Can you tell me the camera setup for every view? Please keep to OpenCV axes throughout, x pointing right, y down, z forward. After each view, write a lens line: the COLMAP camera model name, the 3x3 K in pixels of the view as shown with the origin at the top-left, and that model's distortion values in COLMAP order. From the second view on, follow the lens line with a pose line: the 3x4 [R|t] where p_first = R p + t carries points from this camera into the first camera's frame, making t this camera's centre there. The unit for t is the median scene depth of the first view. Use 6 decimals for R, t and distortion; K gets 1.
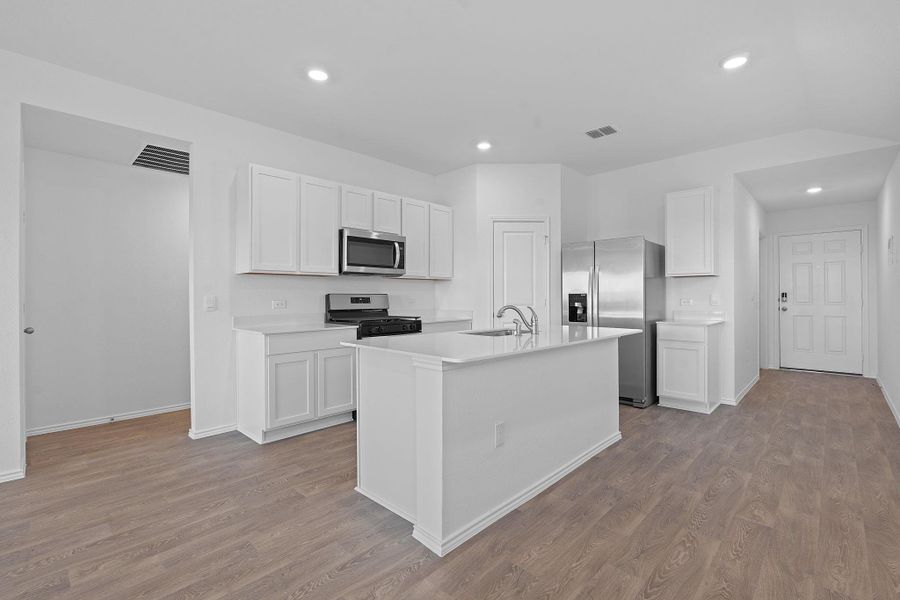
lens RADIAL K [[392.2, 0, 456.6], [0, 392.2, 301.9], [0, 0, 1]] dist [-0.009465, -0.000501]
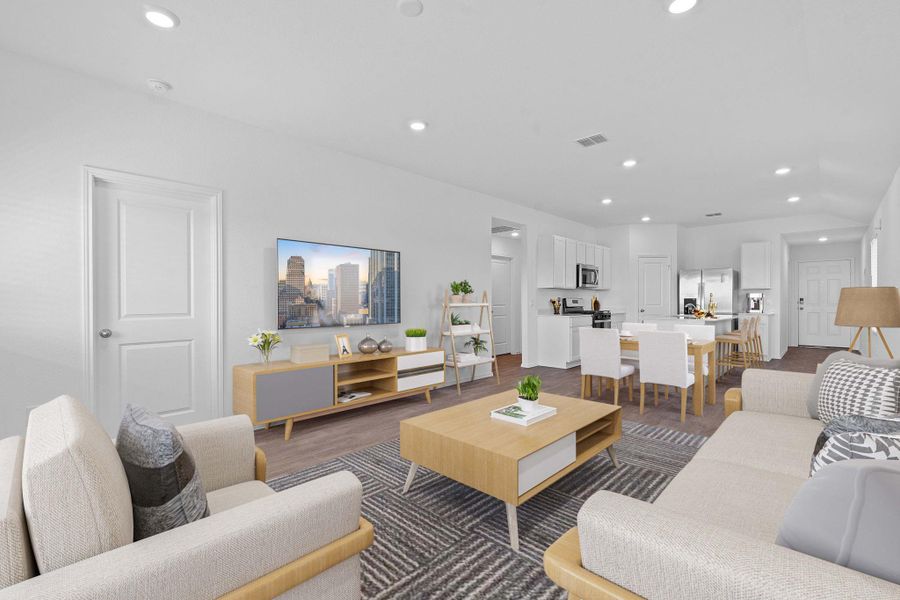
lens RADIAL K [[392.2, 0, 447.9], [0, 392.2, 304.2], [0, 0, 1]] dist [-0.009465, -0.000501]
pose [[0.999993, 0.000258, -0.003658, -0.831729], [-0.000309, 0.999901, -0.014039, 0.032895], [0.003654, 0.014040, 0.999895, -0.828510]]
